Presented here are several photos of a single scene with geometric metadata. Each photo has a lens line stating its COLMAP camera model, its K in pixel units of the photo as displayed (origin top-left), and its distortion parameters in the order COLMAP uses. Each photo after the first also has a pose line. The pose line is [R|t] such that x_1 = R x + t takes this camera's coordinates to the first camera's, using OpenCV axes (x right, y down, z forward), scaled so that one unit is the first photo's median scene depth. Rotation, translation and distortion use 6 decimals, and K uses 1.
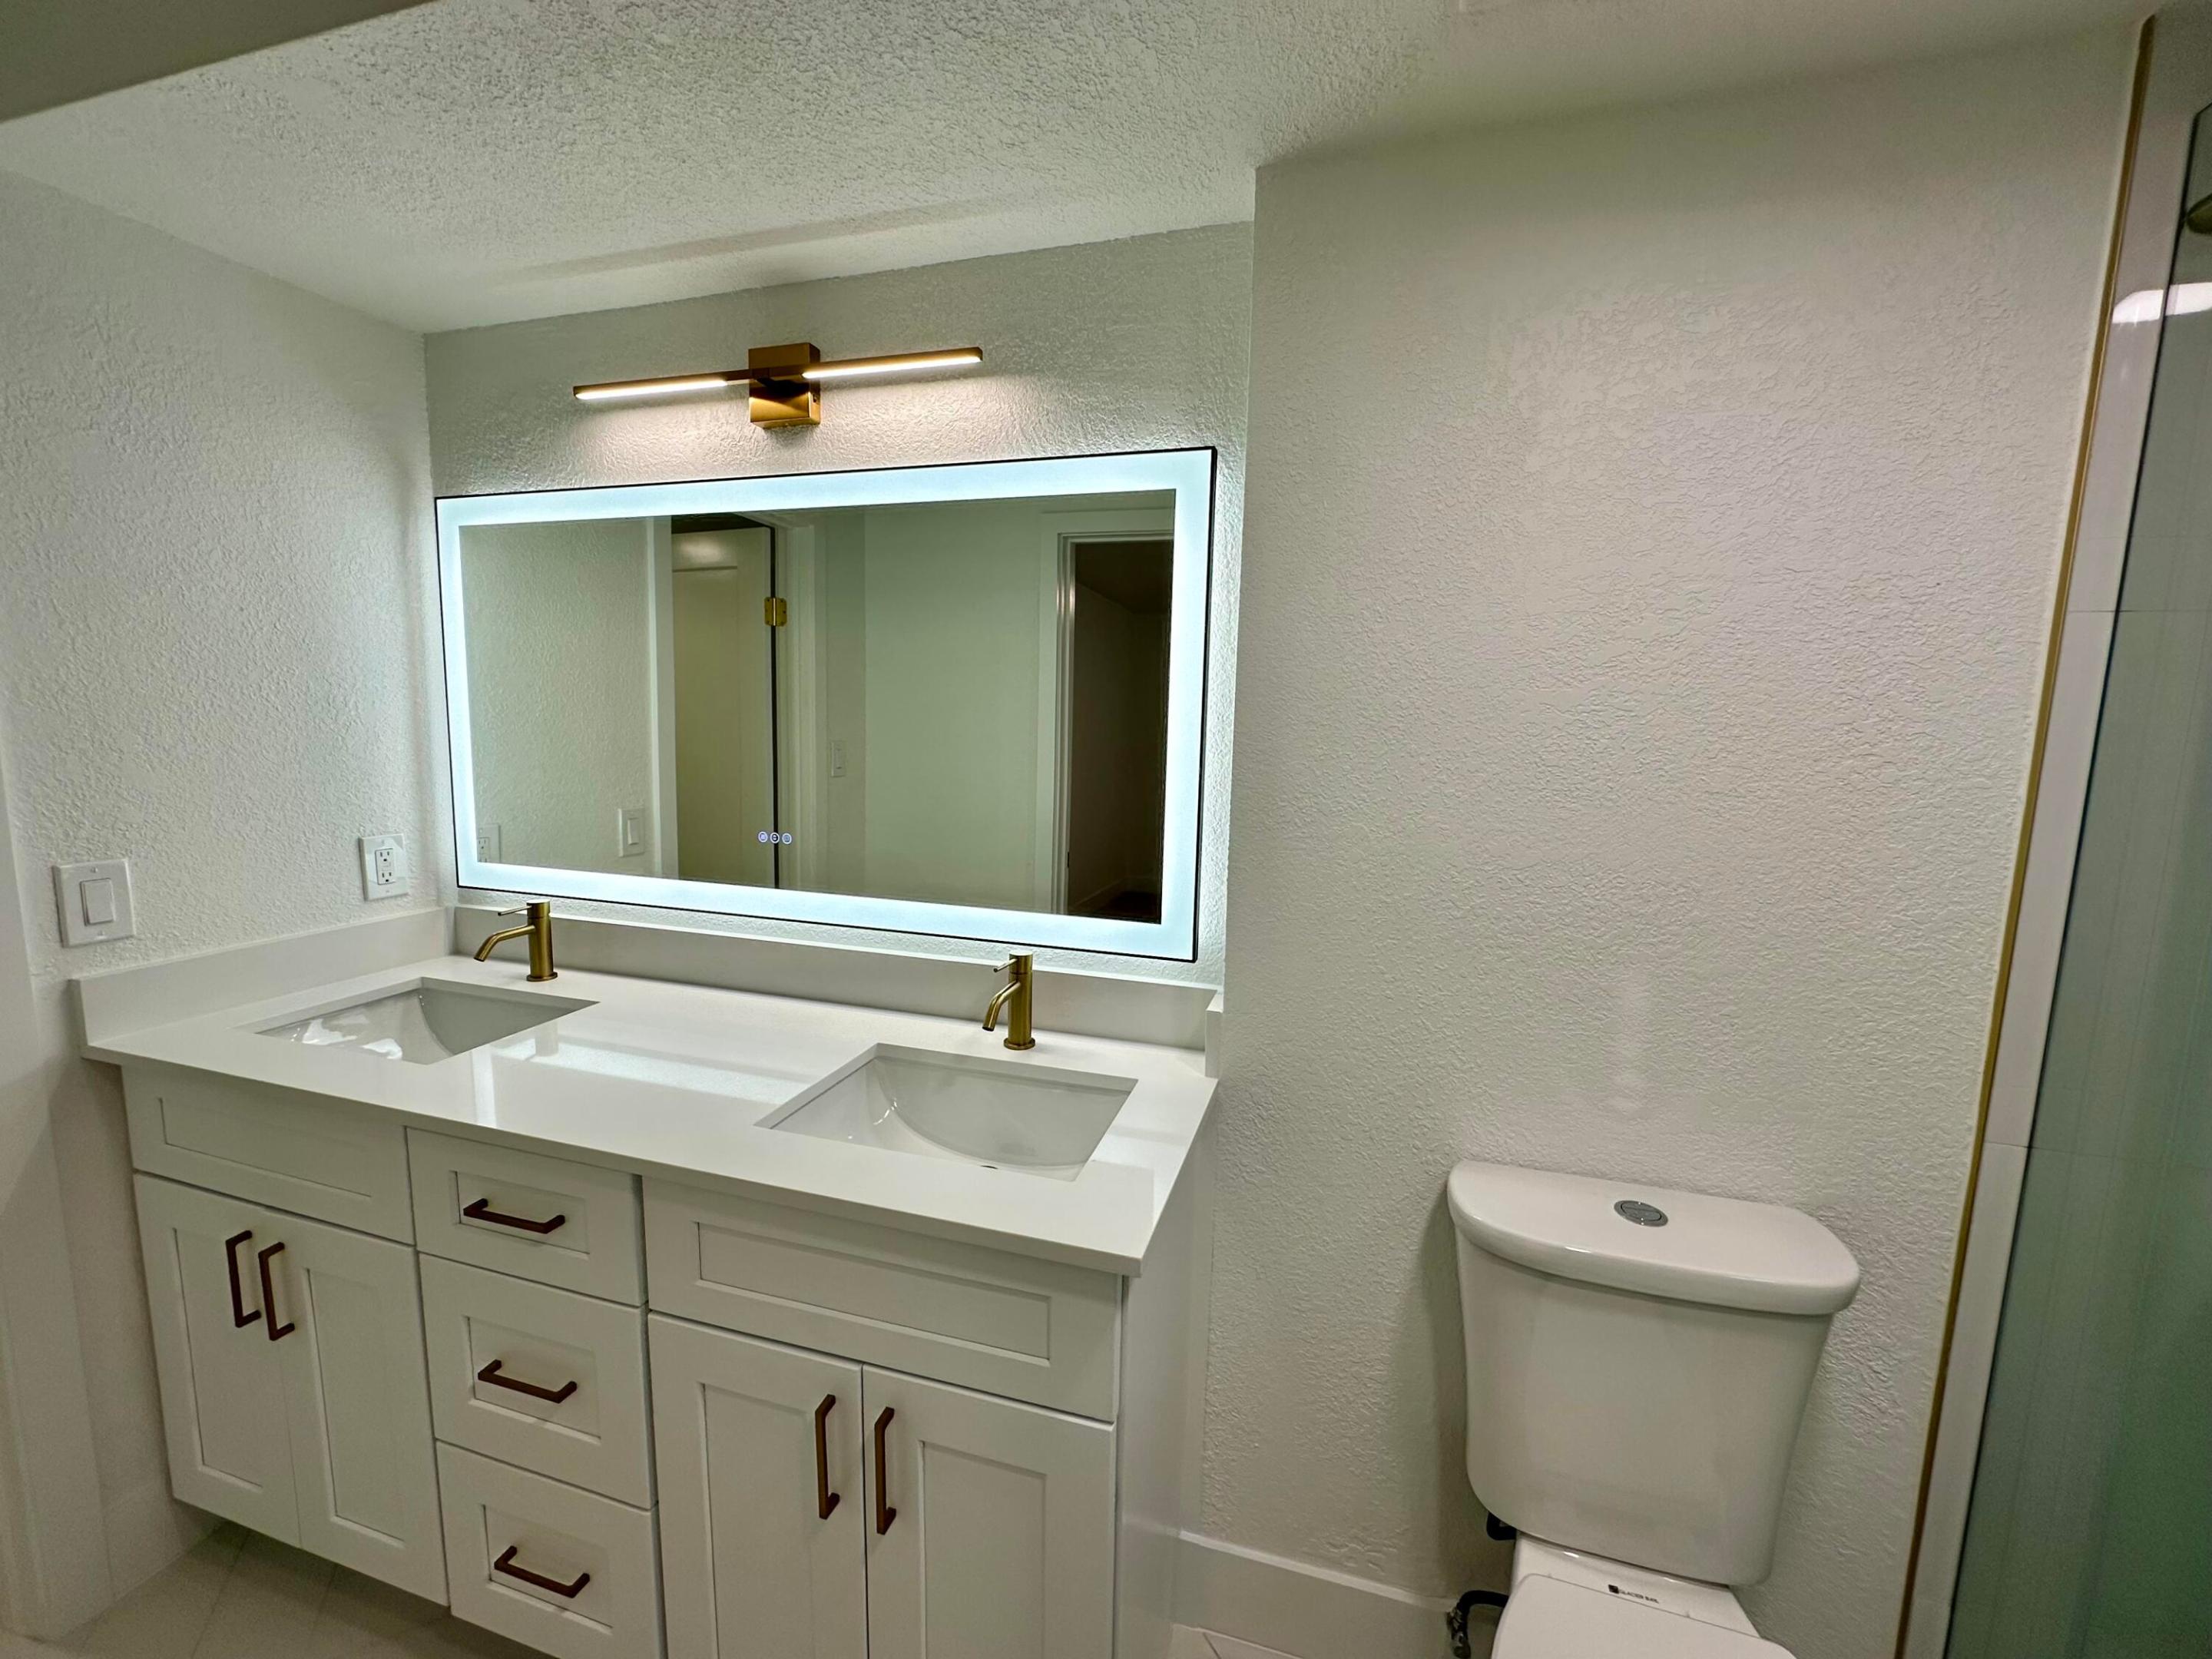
lens RADIAL K [[890.4, 0, 1103.1], [0, 890.4, 833.8], [0, 0, 1]] dist [-0.000561, -0.000083]
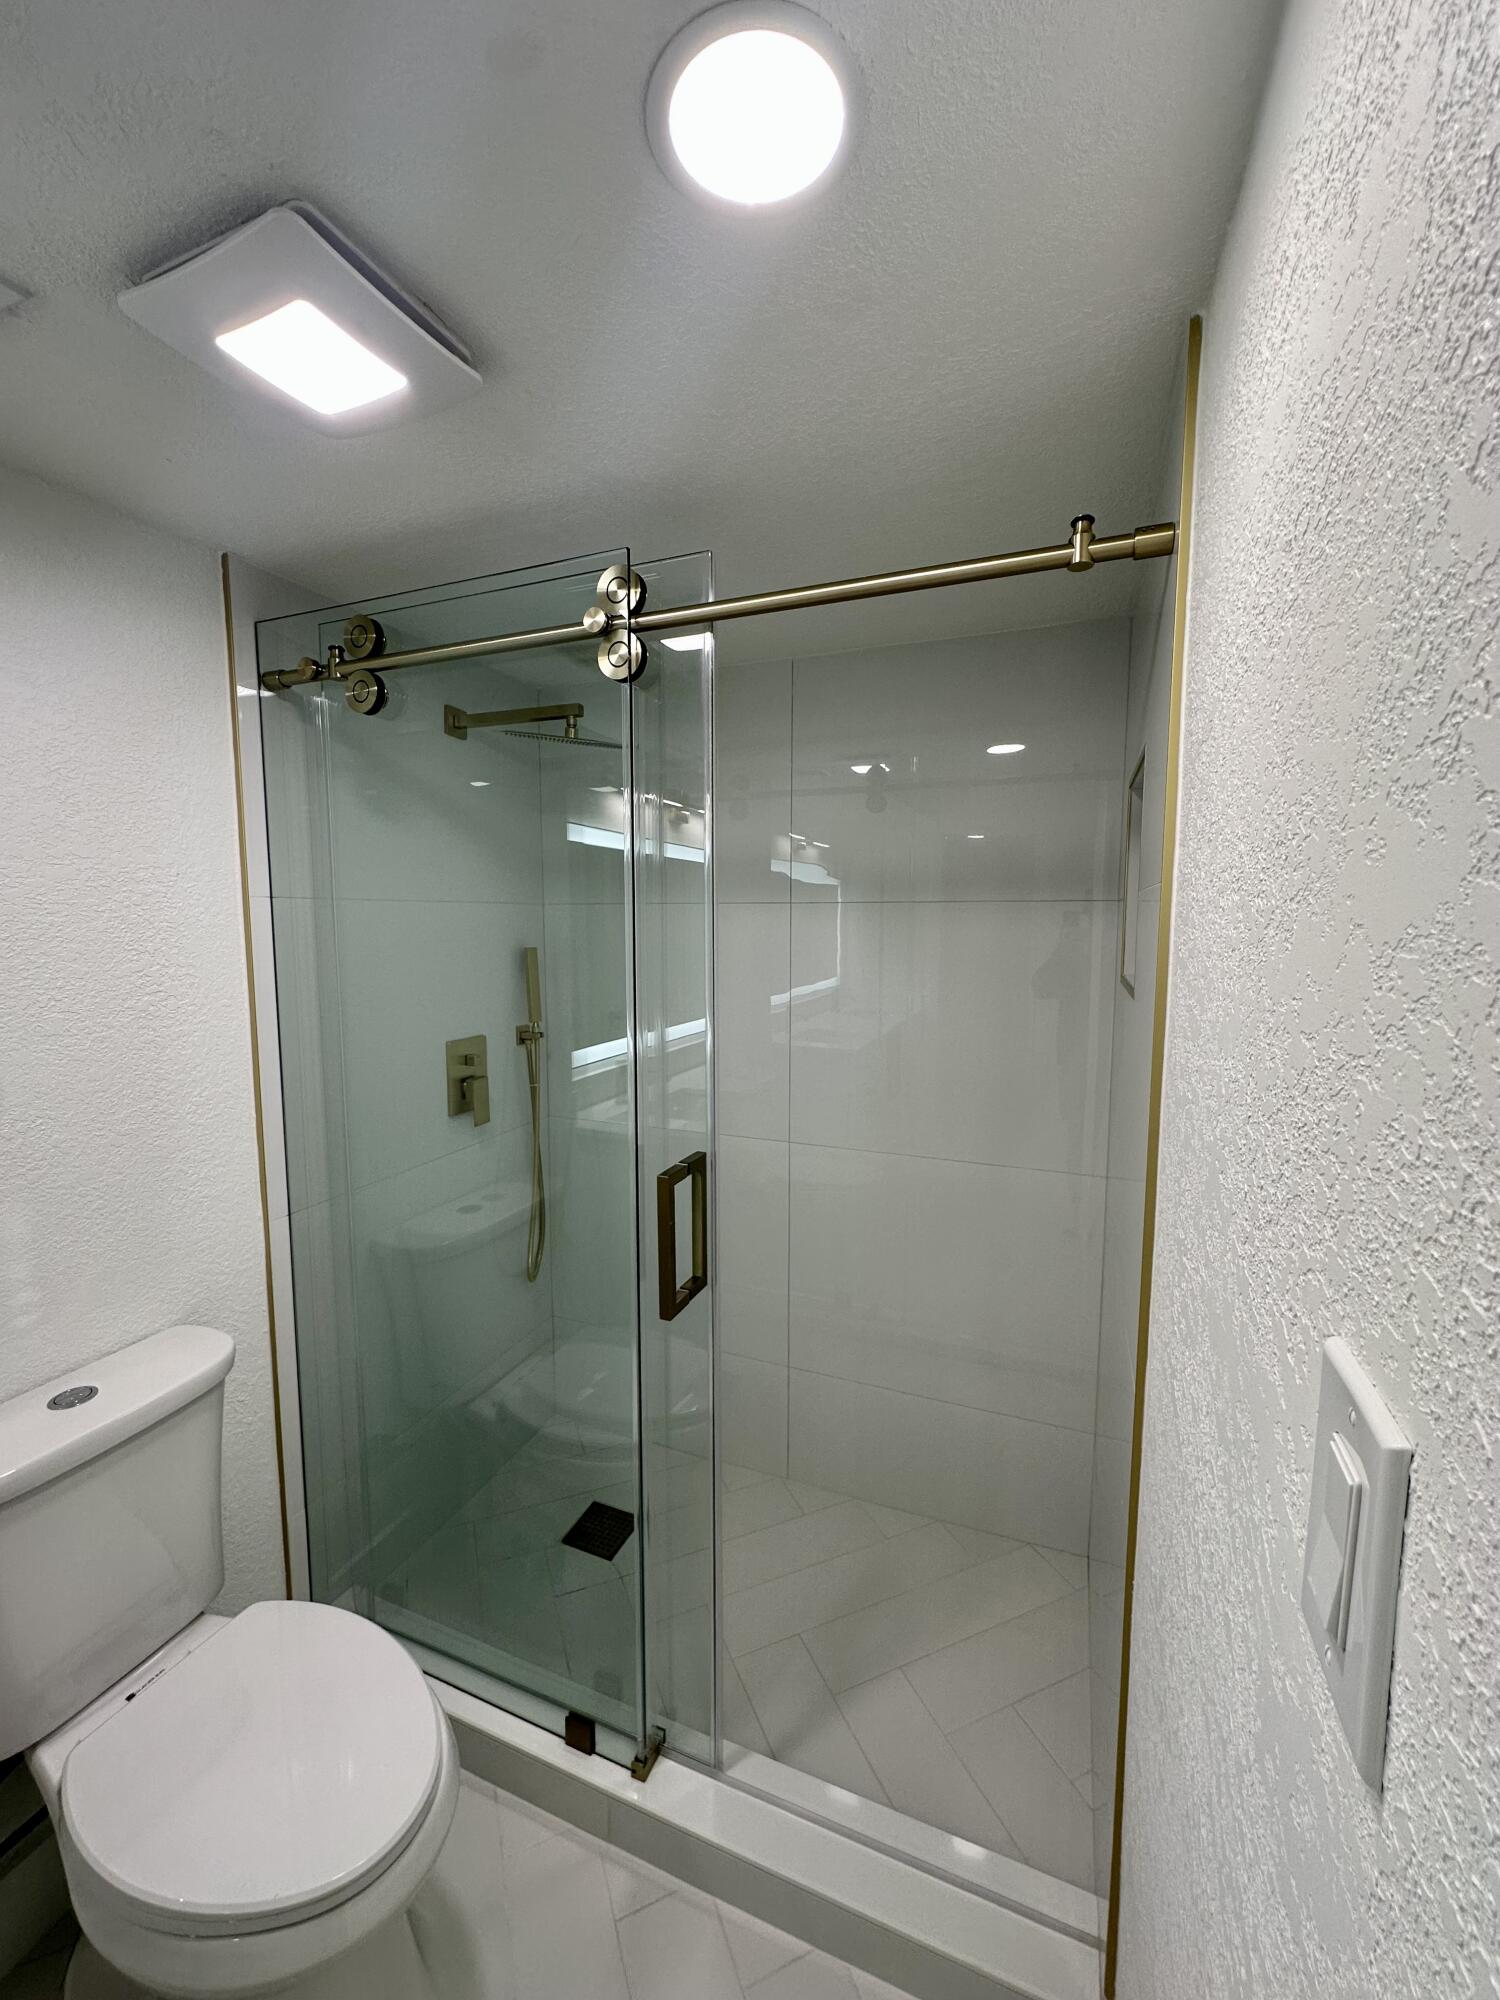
lens RADIAL K [[805.0, 0, 739.6], [0, 805.0, 999.2], [0, 0, 1]] dist [-0.000561, -0.000083]
pose [[0.118263, -0.124932, 0.985092, -0.276820], [0.127205, 0.985786, 0.109749, -0.098932], [-0.984801, 0.112330, 0.132474, -0.066529]]
